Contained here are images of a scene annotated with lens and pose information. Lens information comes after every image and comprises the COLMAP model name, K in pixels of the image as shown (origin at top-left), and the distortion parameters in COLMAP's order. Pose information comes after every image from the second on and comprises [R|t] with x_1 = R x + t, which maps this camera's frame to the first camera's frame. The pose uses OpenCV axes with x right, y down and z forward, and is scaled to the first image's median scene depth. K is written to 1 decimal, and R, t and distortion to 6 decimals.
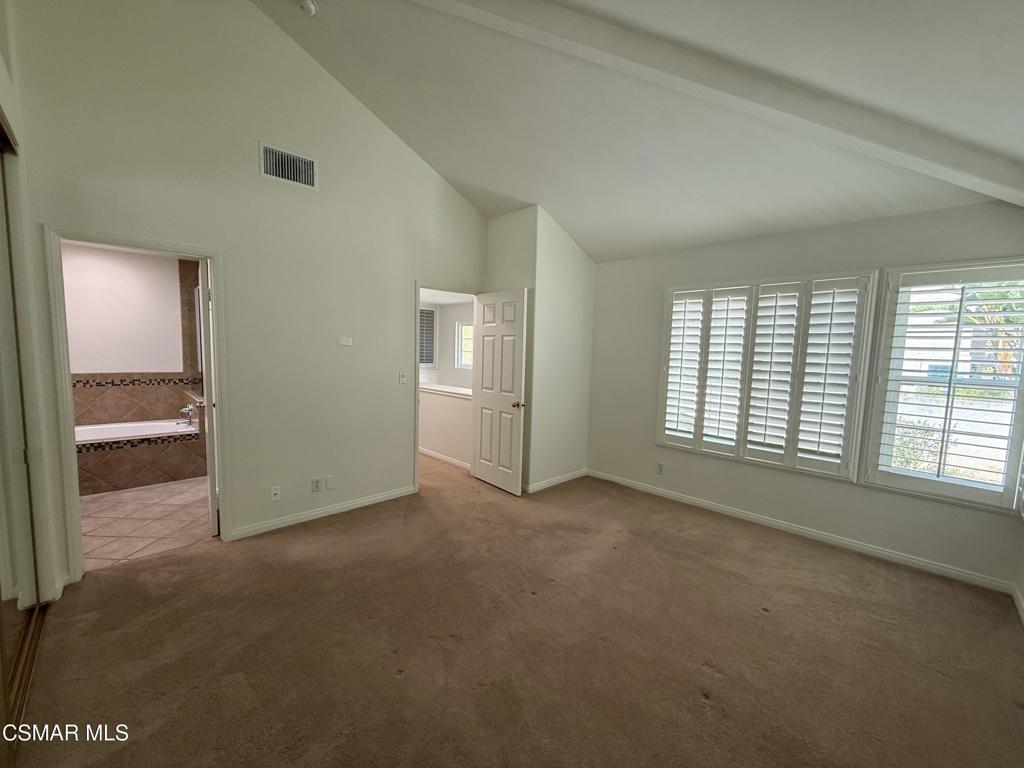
lens RADIAL K [[408.9, 0, 510.3], [0, 408.9, 384.9], [0, 0, 1]] dist [-0.001318, 0.000371]
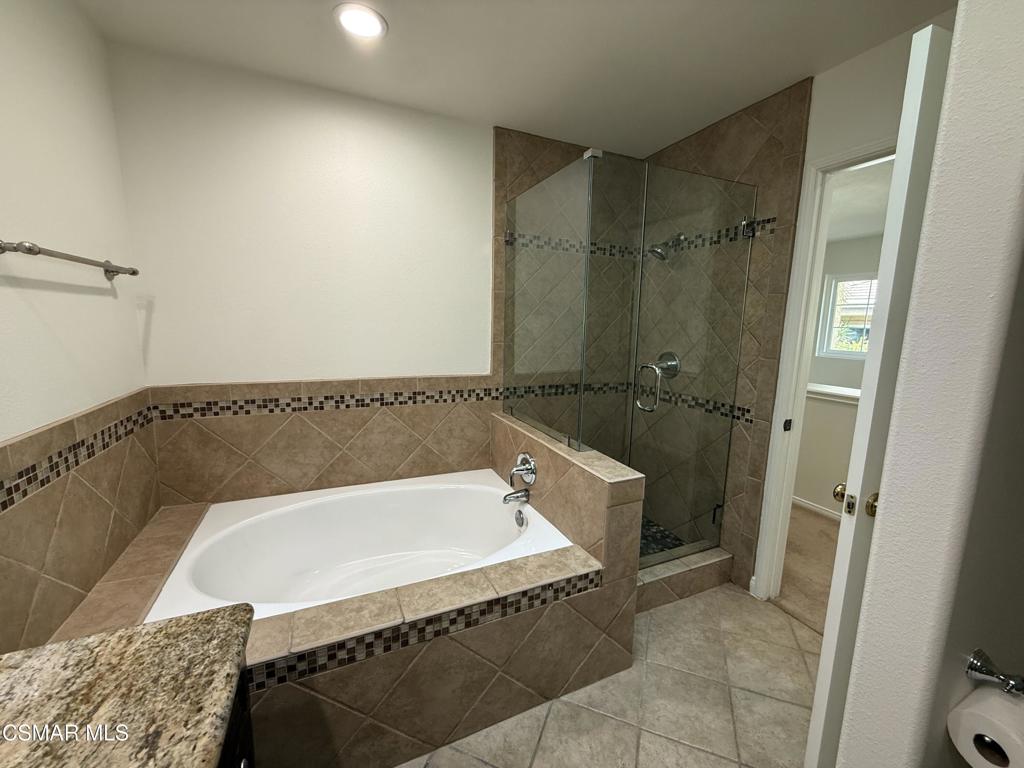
lens RADIAL K [[408.9, 0, 511.3], [0, 408.9, 384.0], [0, 0, 1]] dist [-0.001318, 0.000371]
pose [[0.939643, 0.042231, -0.339541, -0.671234], [-0.022862, 0.997885, 0.060845, -0.055254], [0.341393, -0.049410, 0.938621, 0.605893]]
